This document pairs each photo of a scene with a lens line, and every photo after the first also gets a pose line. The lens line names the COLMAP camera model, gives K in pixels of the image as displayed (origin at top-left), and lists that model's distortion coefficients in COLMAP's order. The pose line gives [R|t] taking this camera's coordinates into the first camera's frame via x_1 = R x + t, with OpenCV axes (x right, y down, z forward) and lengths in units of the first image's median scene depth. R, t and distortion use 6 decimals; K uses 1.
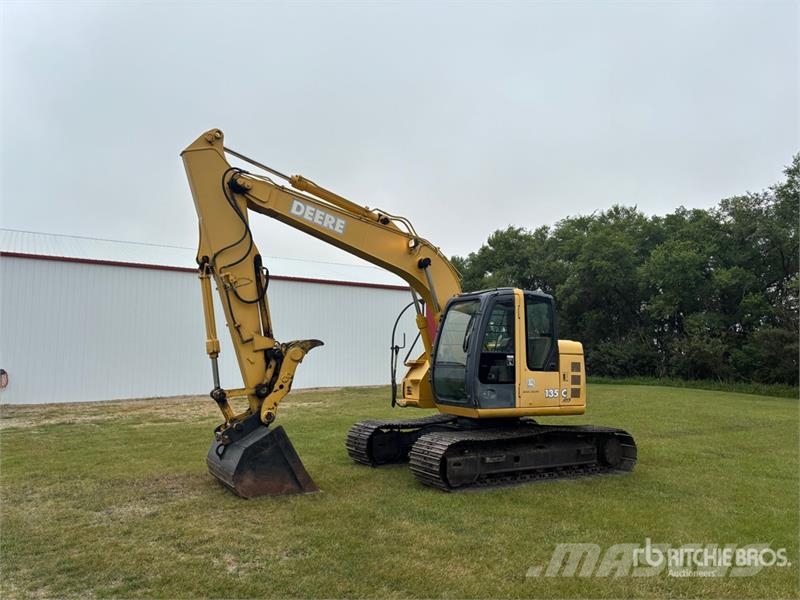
lens RADIAL K [[612.6, 0, 400.9], [0, 612.6, 303.5], [0, 0, 1]] dist [0.063996, -0.066899]
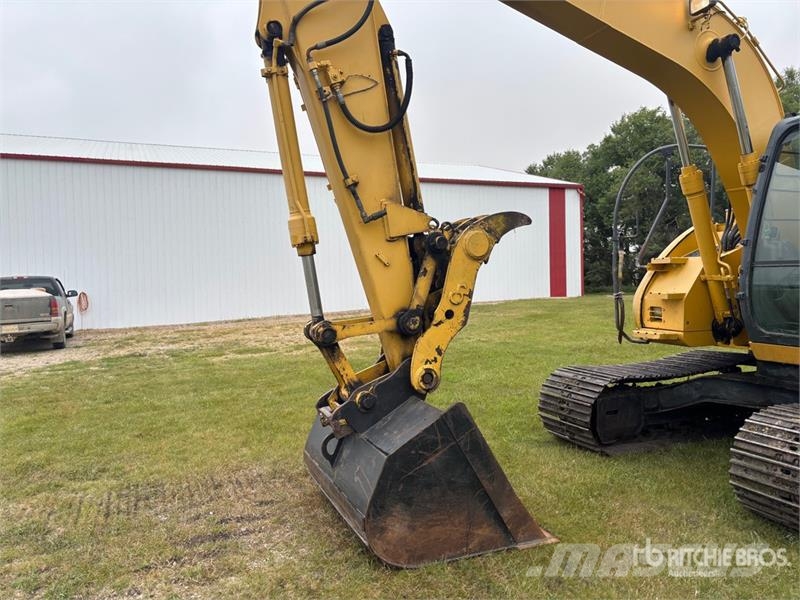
lens RADIAL K [[612.6, 0, 396.4], [0, 612.6, 304.6], [0, 0, 1]] dist [0.063996, -0.066899]
pose [[0.988661, -0.017349, -0.149158, -0.159223], [0.037804, 0.990067, 0.135418, 0.061840], [0.145328, -0.139521, 0.979497, 0.522357]]
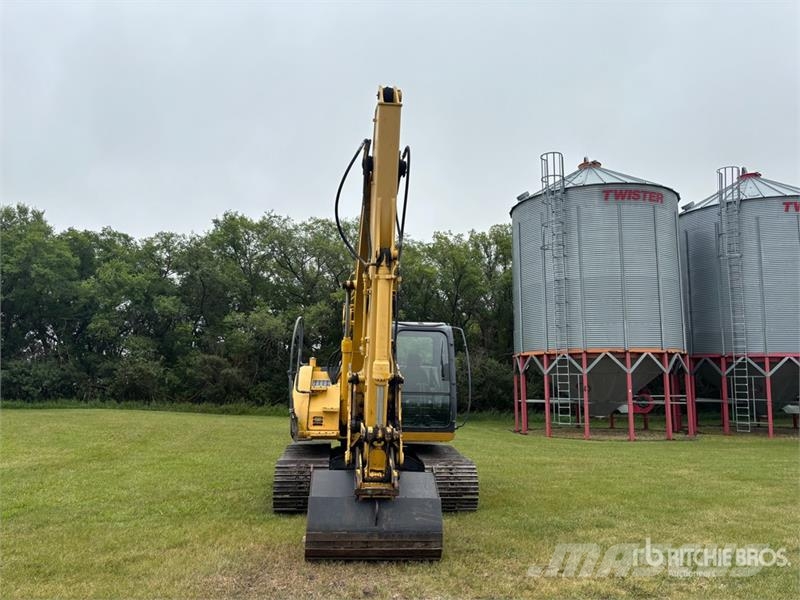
lens RADIAL K [[612.6, 0, 394.4], [0, 612.6, 294.7], [0, 0, 1]] dist [0.063996, -0.066899]
pose [[0.419991, 0.132194, 0.897849, -0.936486], [-0.092862, 0.990401, -0.102382, 0.048703], [-0.902765, -0.040377, 0.428235, 0.629618]]
